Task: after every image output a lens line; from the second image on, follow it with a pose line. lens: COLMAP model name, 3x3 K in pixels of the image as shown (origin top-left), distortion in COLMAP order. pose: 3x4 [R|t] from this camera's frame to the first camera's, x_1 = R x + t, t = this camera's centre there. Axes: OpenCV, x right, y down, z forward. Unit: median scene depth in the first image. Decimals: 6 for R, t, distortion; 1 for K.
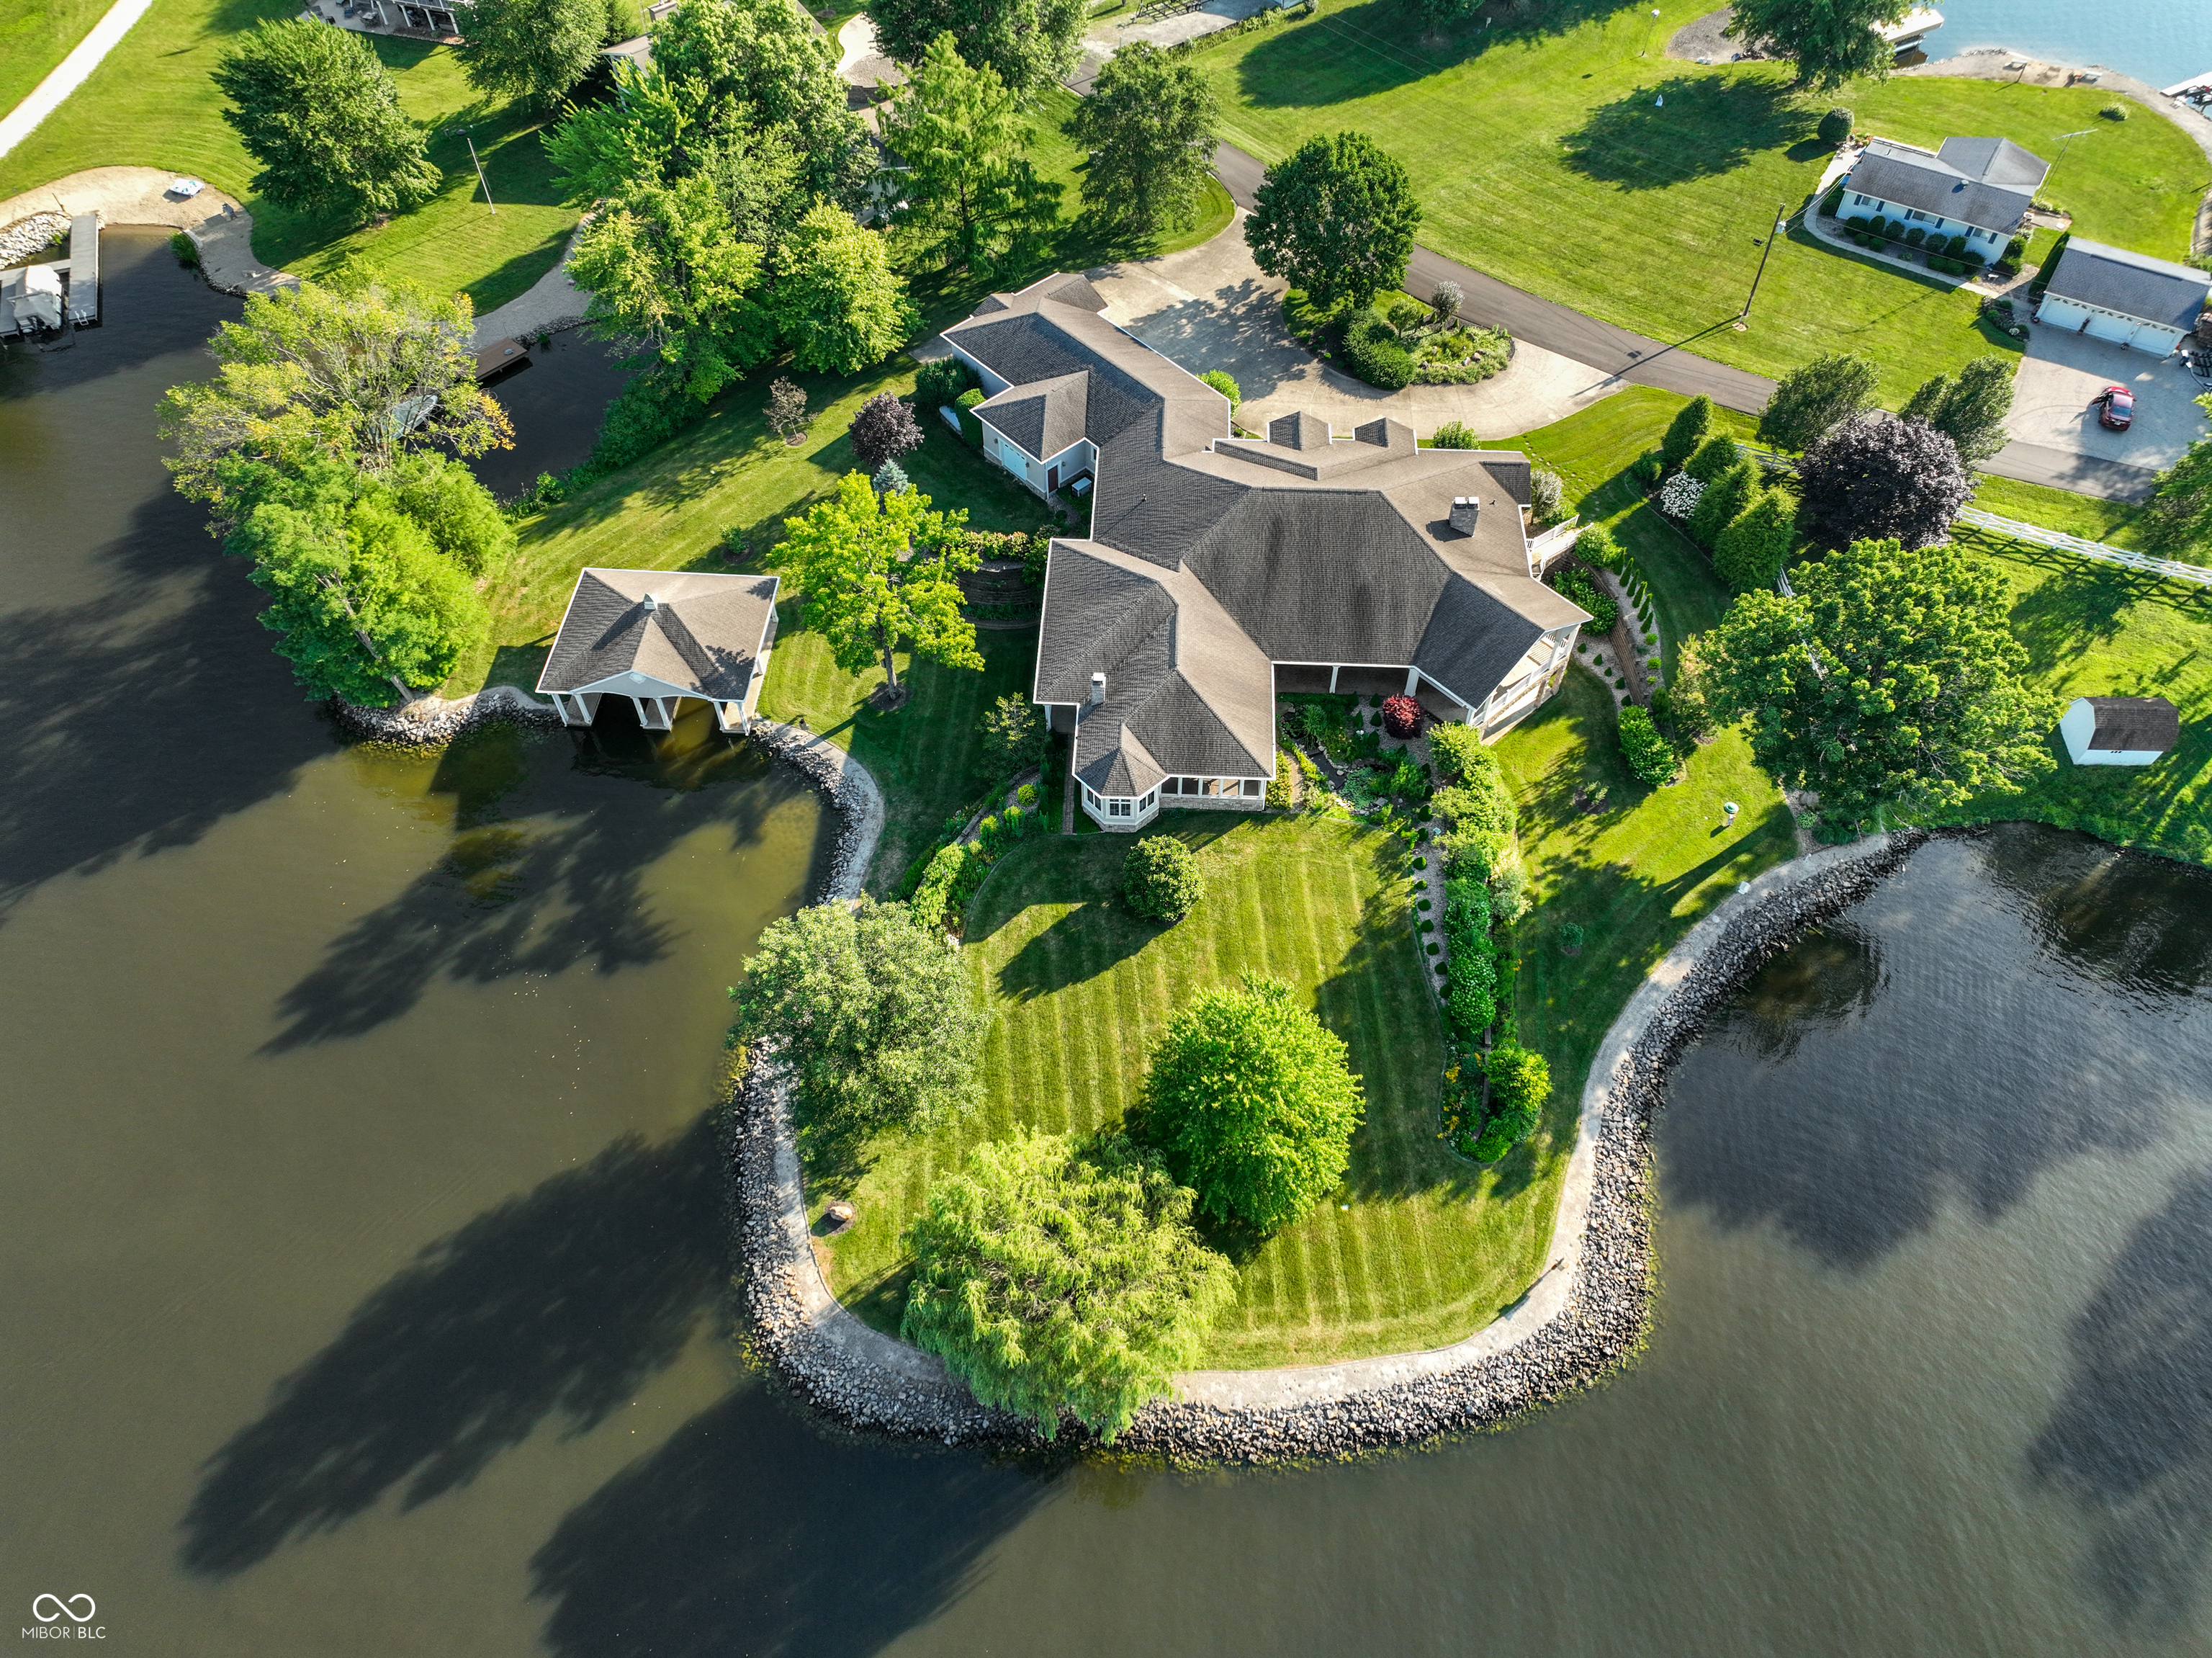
lens RADIAL K [[1554.2, 0, 1103.8], [0, 1554.2, 841.7], [0, 0, 1]] dist [-0.005756, 0.022733]
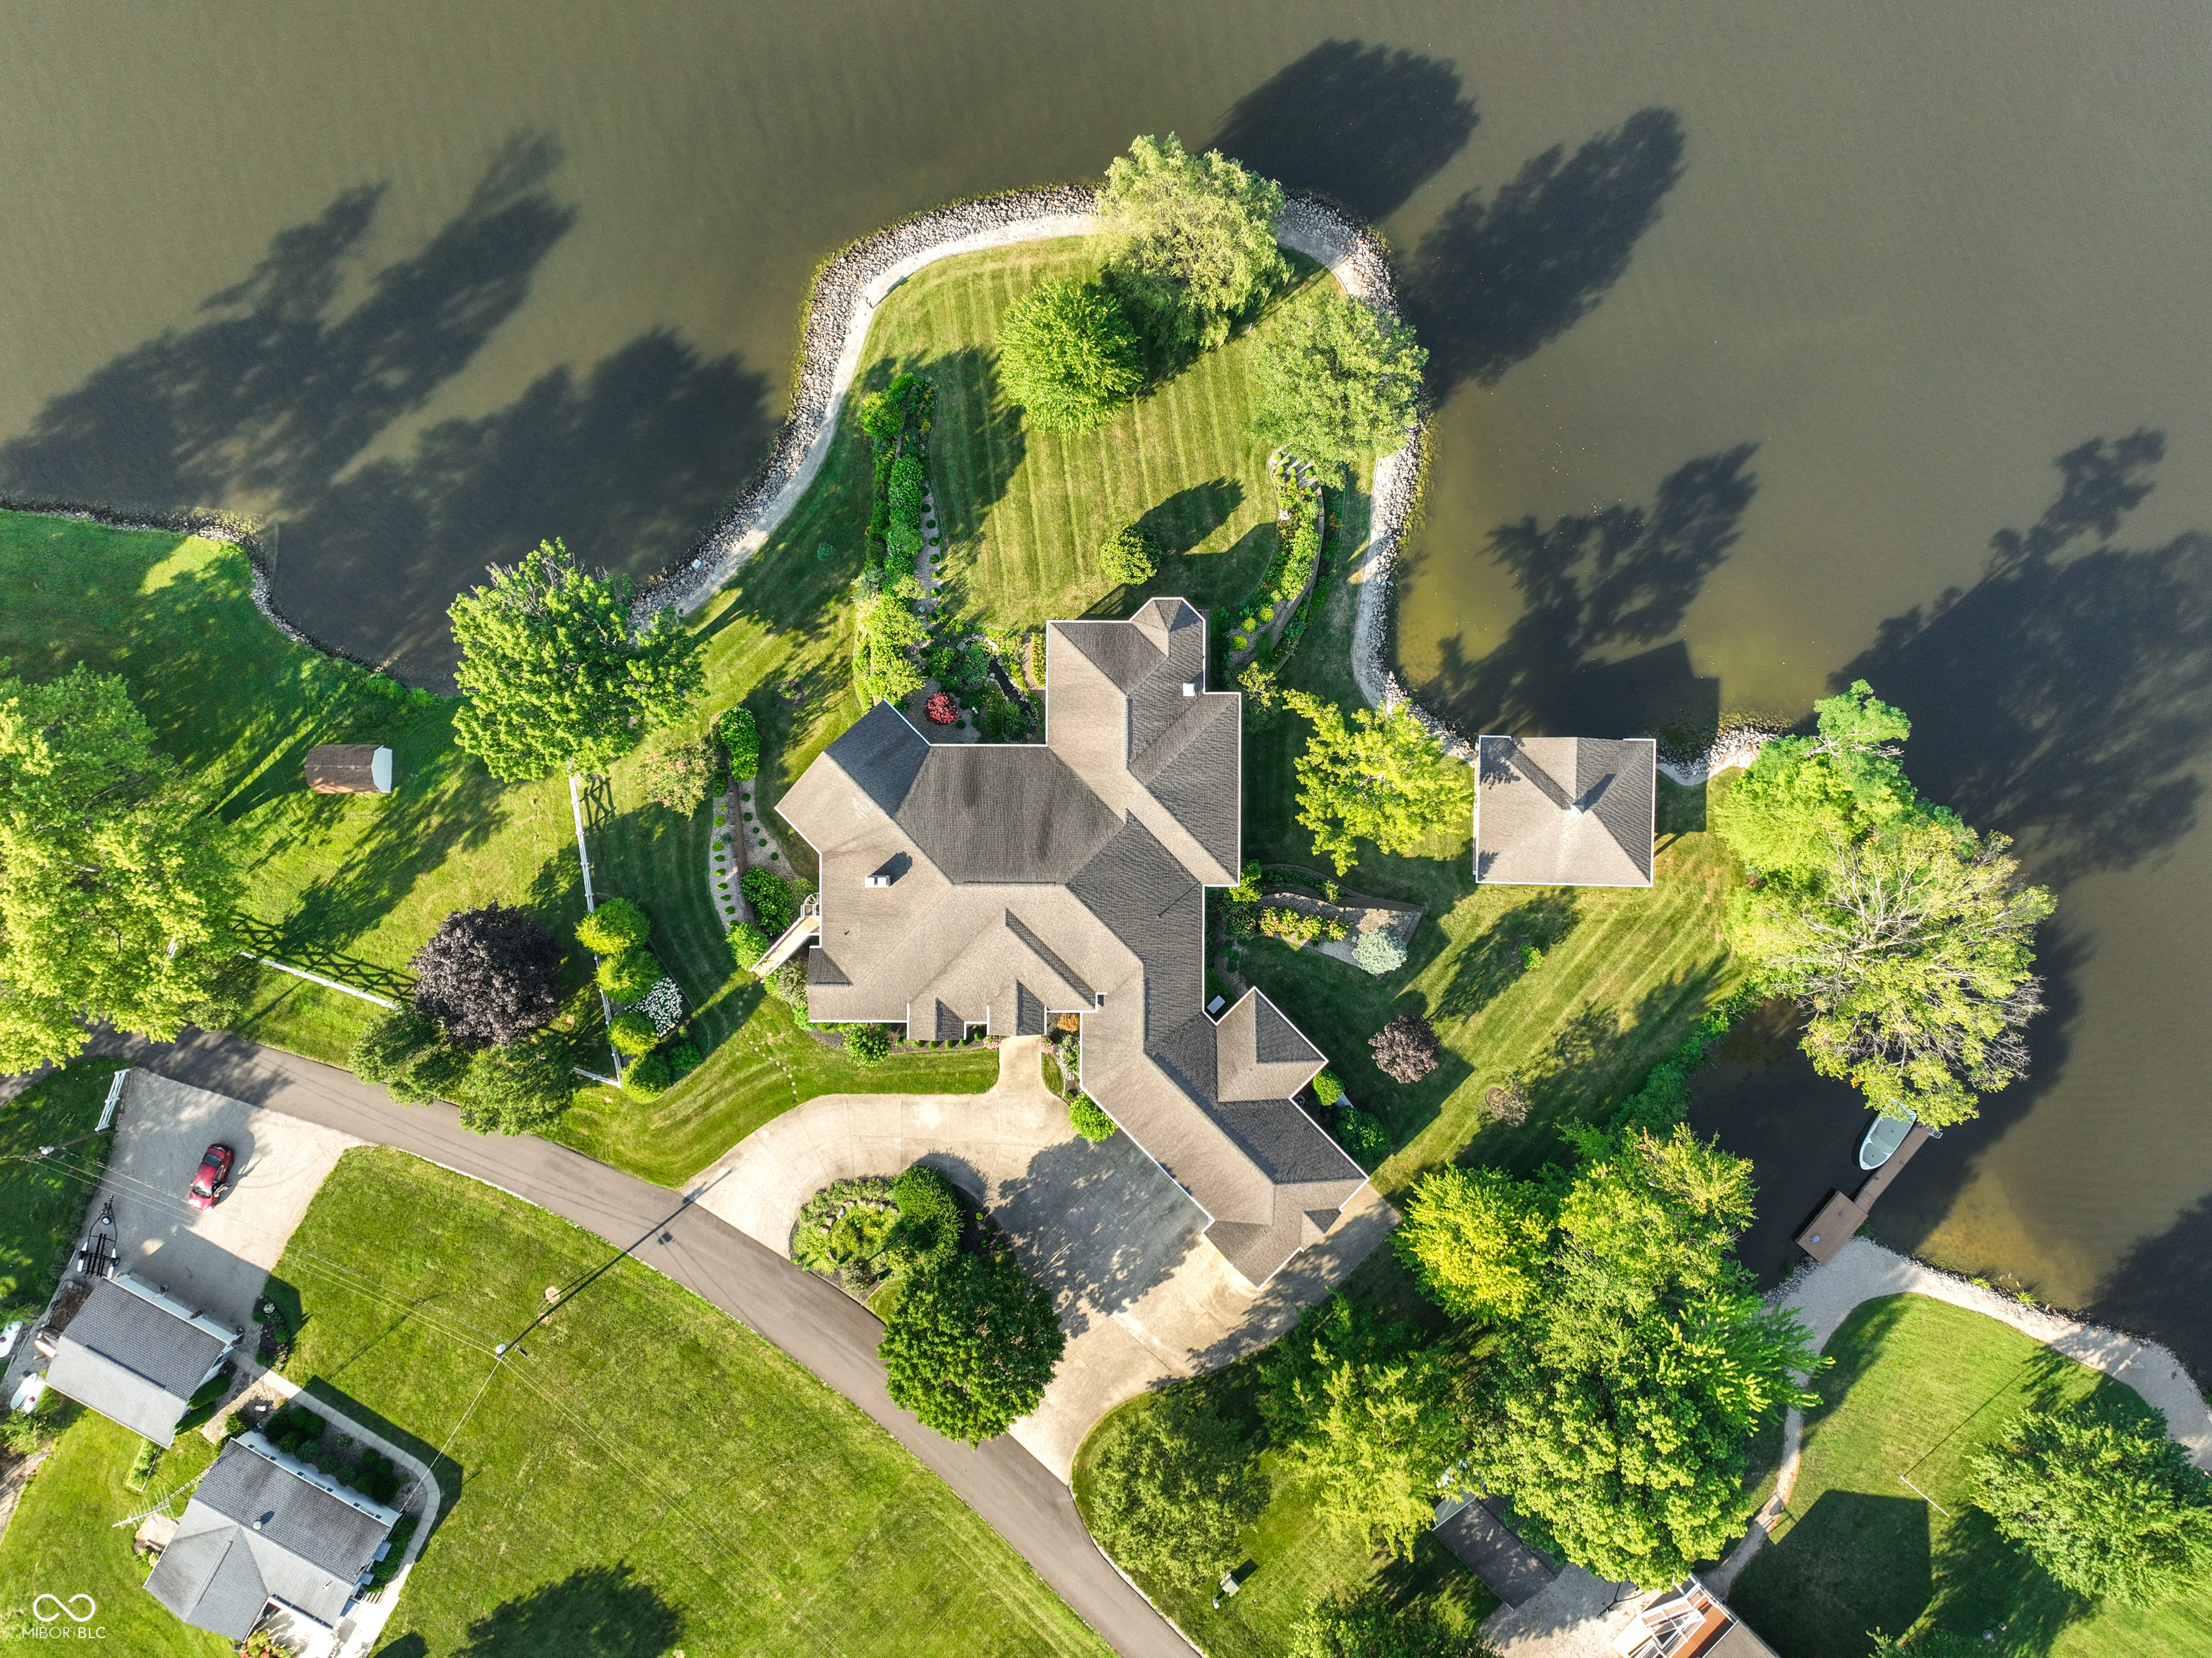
lens RADIAL K [[1528.1, 0, 1137.5], [0, 1528.1, 833.9], [0, 0, 1]] dist [-0.012557, 0.000502]
pose [[-0.998661, 0.044472, -0.026425, 0.074851], [-0.051413, -0.796792, 0.602063, -0.925475], [0.005719, 0.602615, 0.798011, 0.091659]]
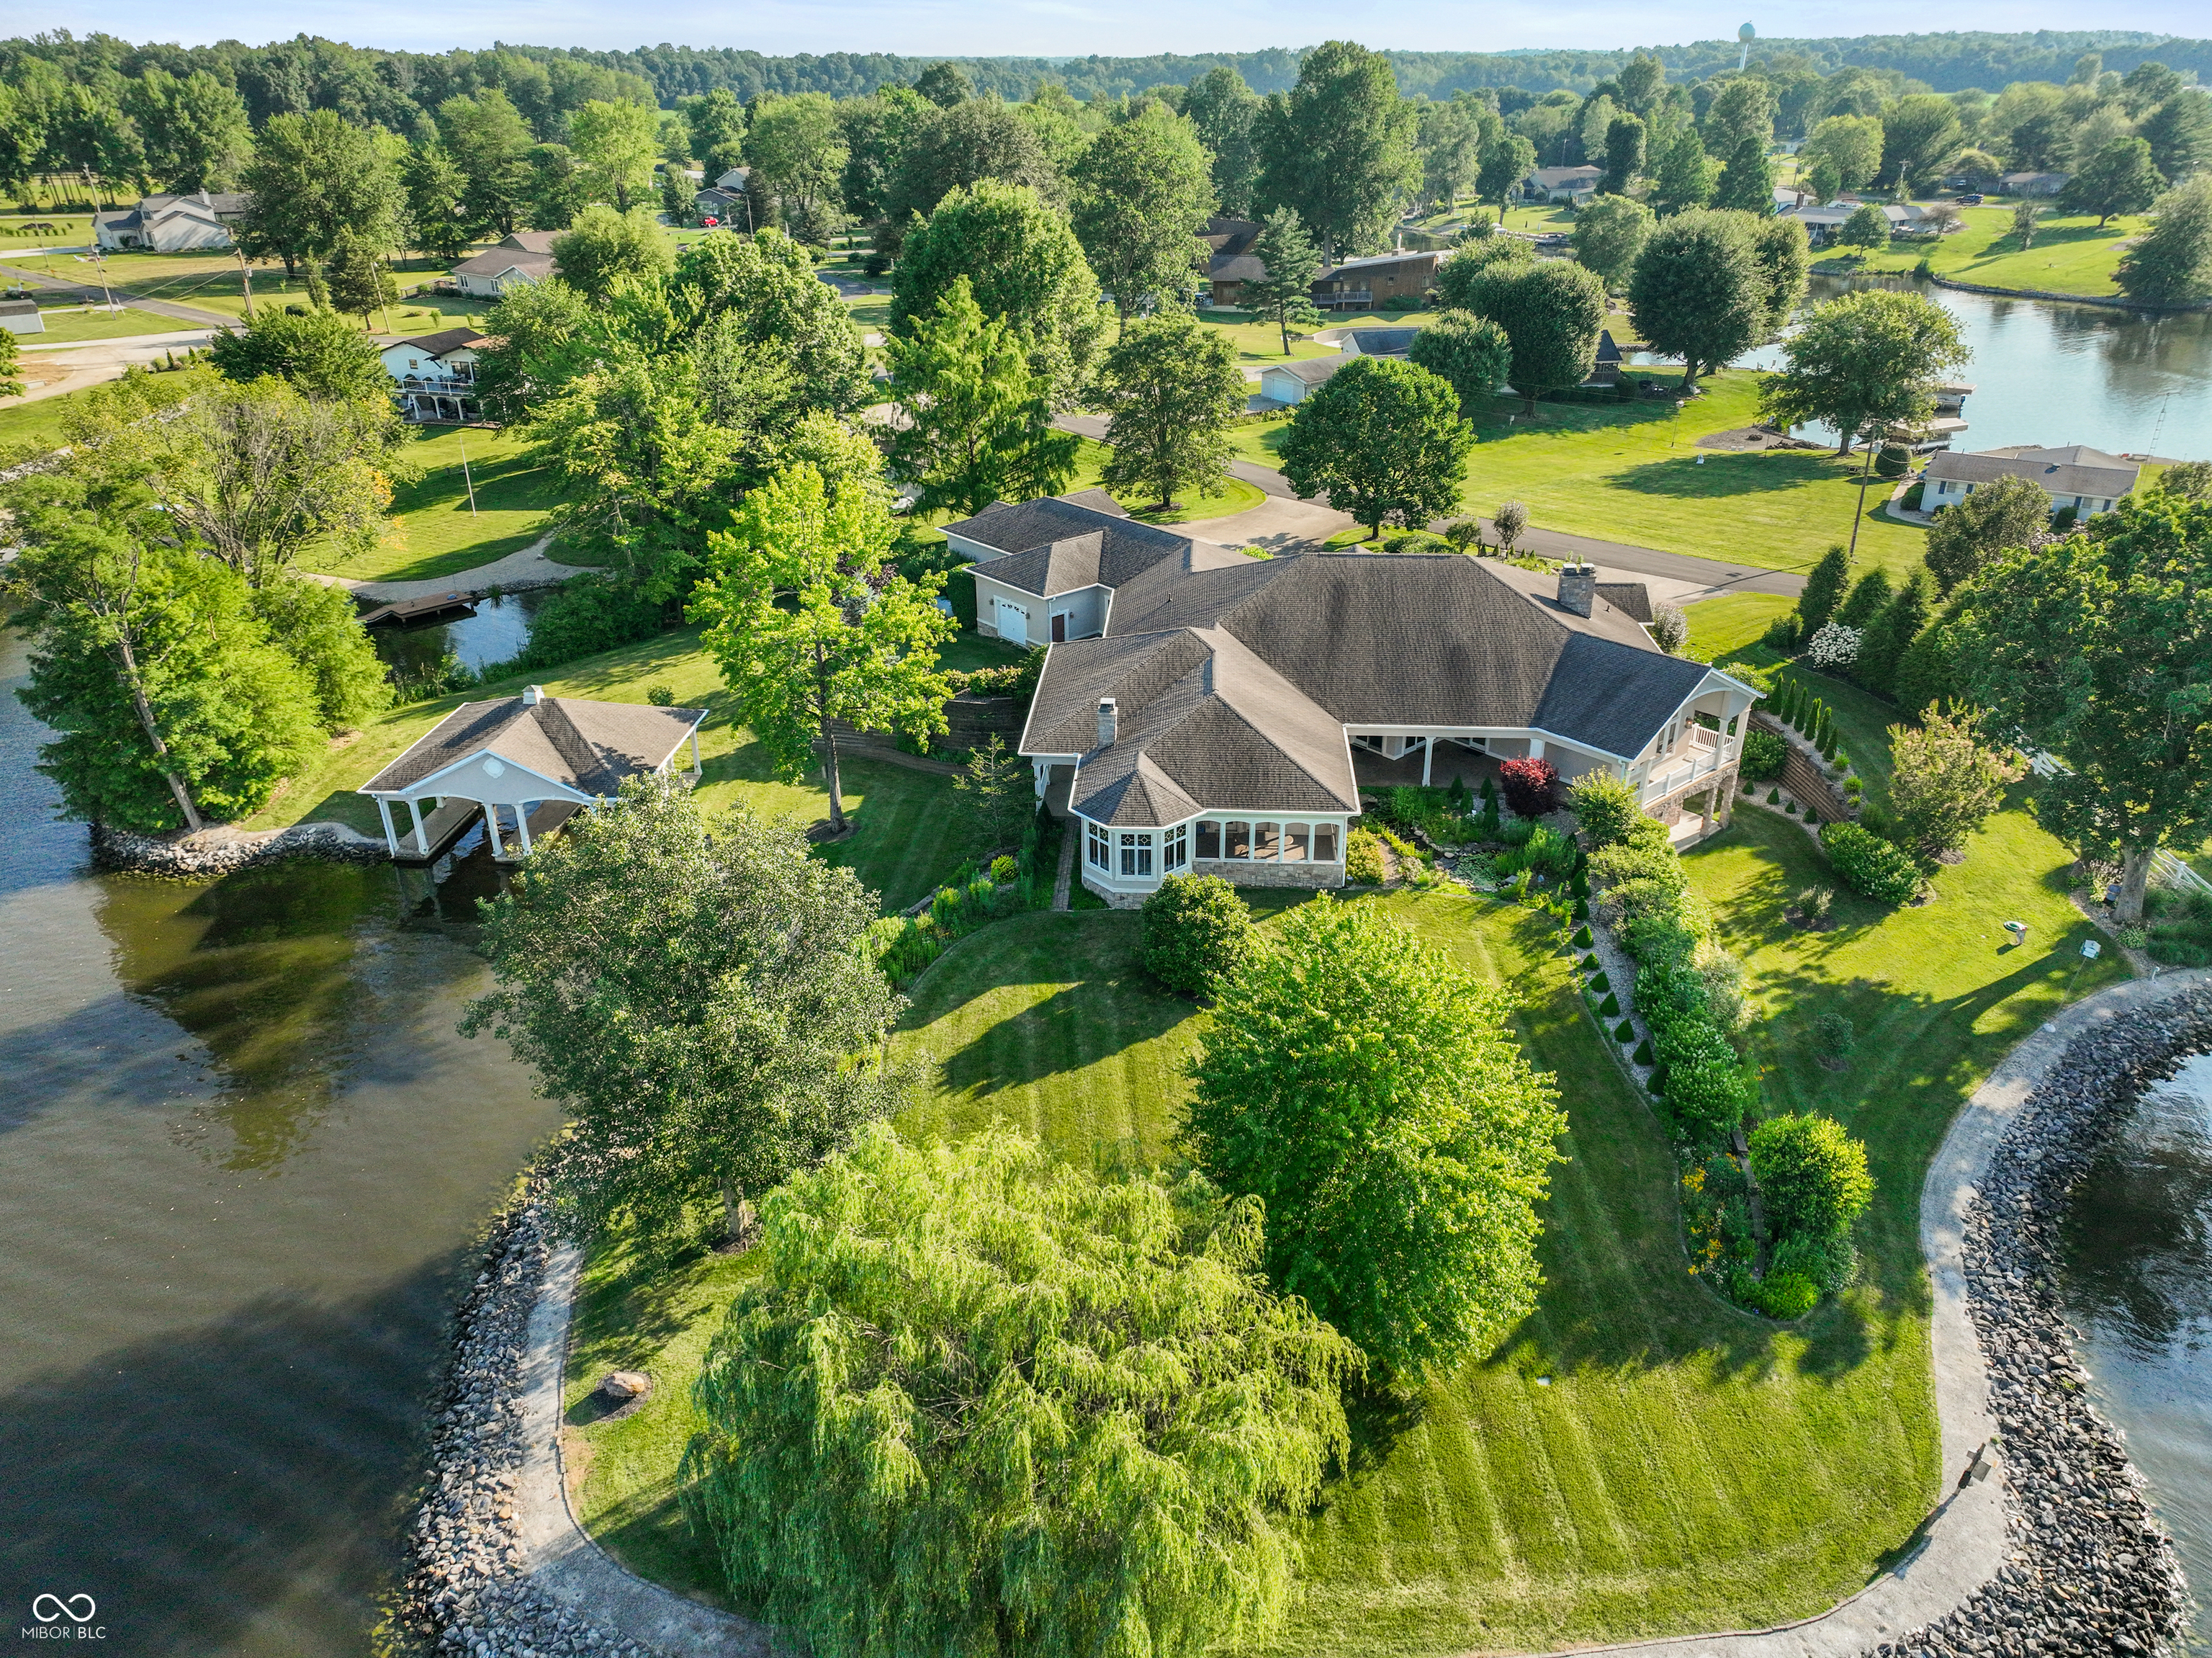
lens RADIAL K [[1554.2, 0, 1103.8], [0, 1554.2, 841.7], [0, 0, 1]] dist [-0.005756, 0.022733]
pose [[0.999822, 0.009939, -0.016068, 0.007018], [-0.016037, 0.896042, -0.443680, 0.273958], [0.009988, 0.443858, 0.896041, 0.374368]]
